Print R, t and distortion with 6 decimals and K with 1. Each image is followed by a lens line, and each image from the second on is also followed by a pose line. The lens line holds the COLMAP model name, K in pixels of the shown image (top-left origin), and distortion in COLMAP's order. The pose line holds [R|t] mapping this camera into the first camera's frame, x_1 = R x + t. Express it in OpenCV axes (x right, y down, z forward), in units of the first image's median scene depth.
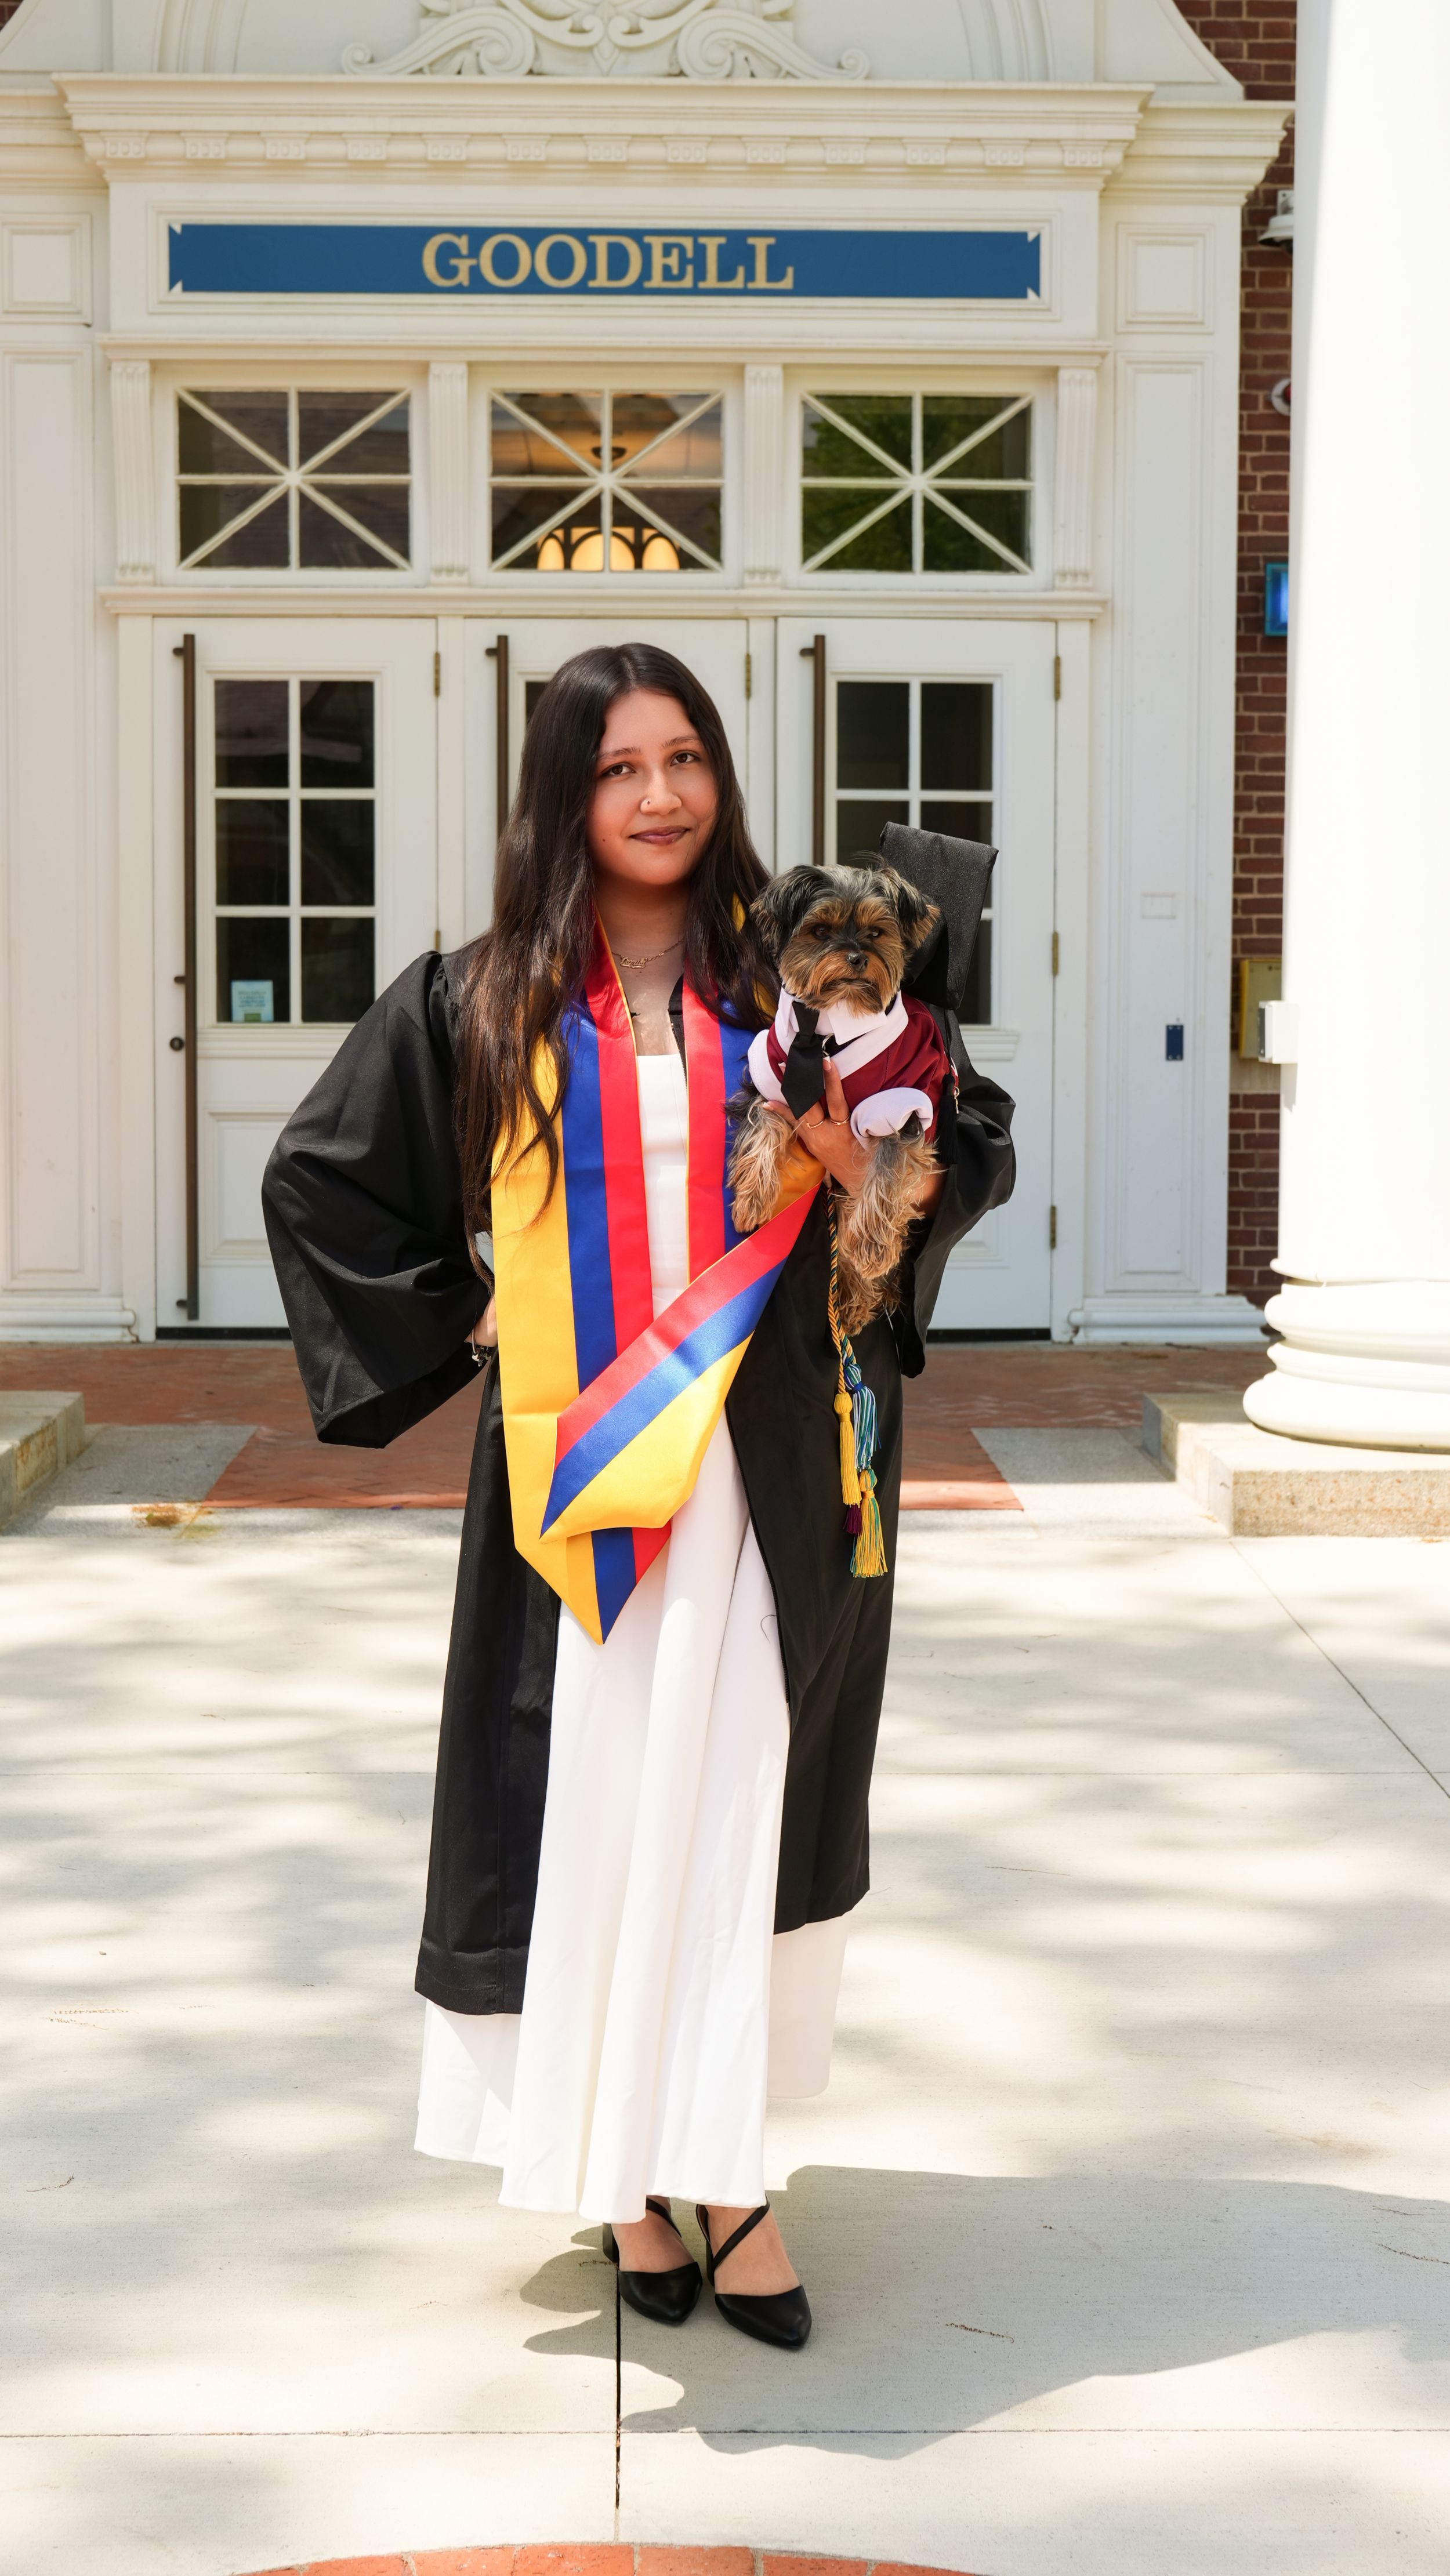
lens RADIAL K [[3563.1, 0, 730.1], [0, 3563.1, 1243.0], [0, 0, 1]] dist [-0.002809, 0.065228]
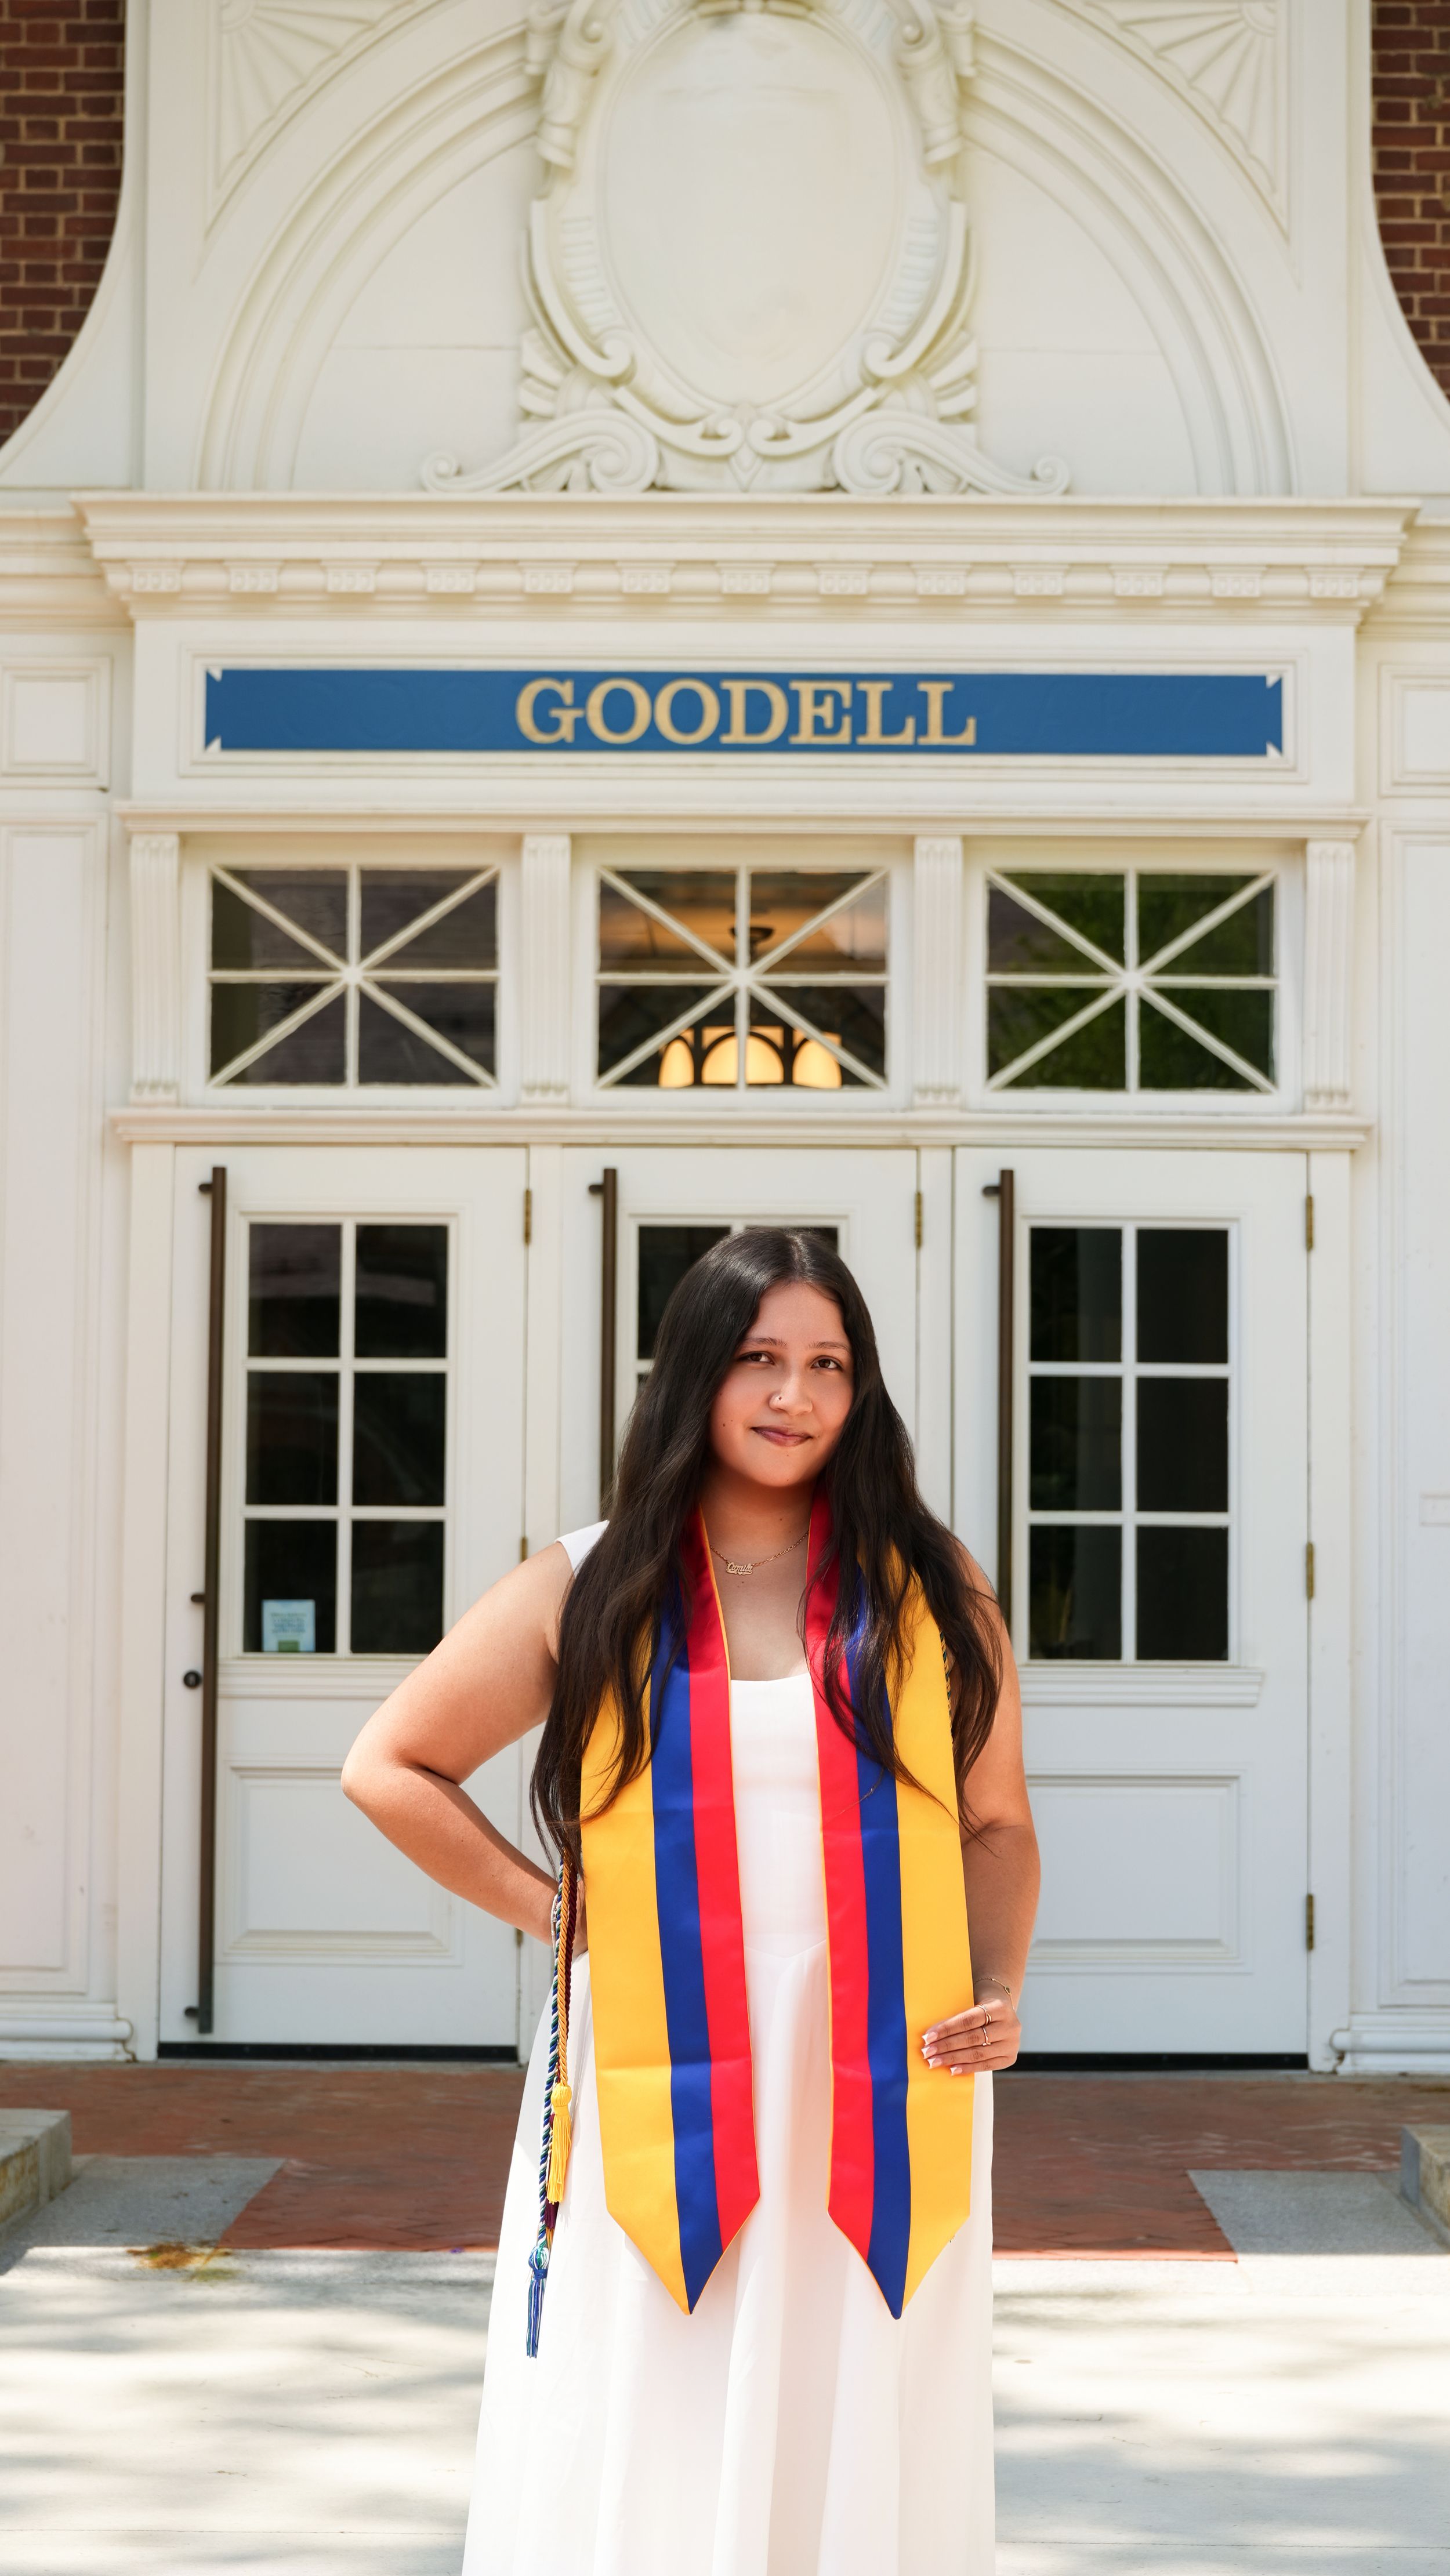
lens RADIAL K [[5089.0, 0, 725.0], [0, 5089.0, 1288.0], [0, 0, 1]] dist [-0.063031, 0.066508]
pose [[0.998926, 0.002095, -0.046284, 0.014550], [-0.008398, 0.990615, -0.136421, 0.010942], [0.045564, 0.136663, 0.989569, -0.121392]]
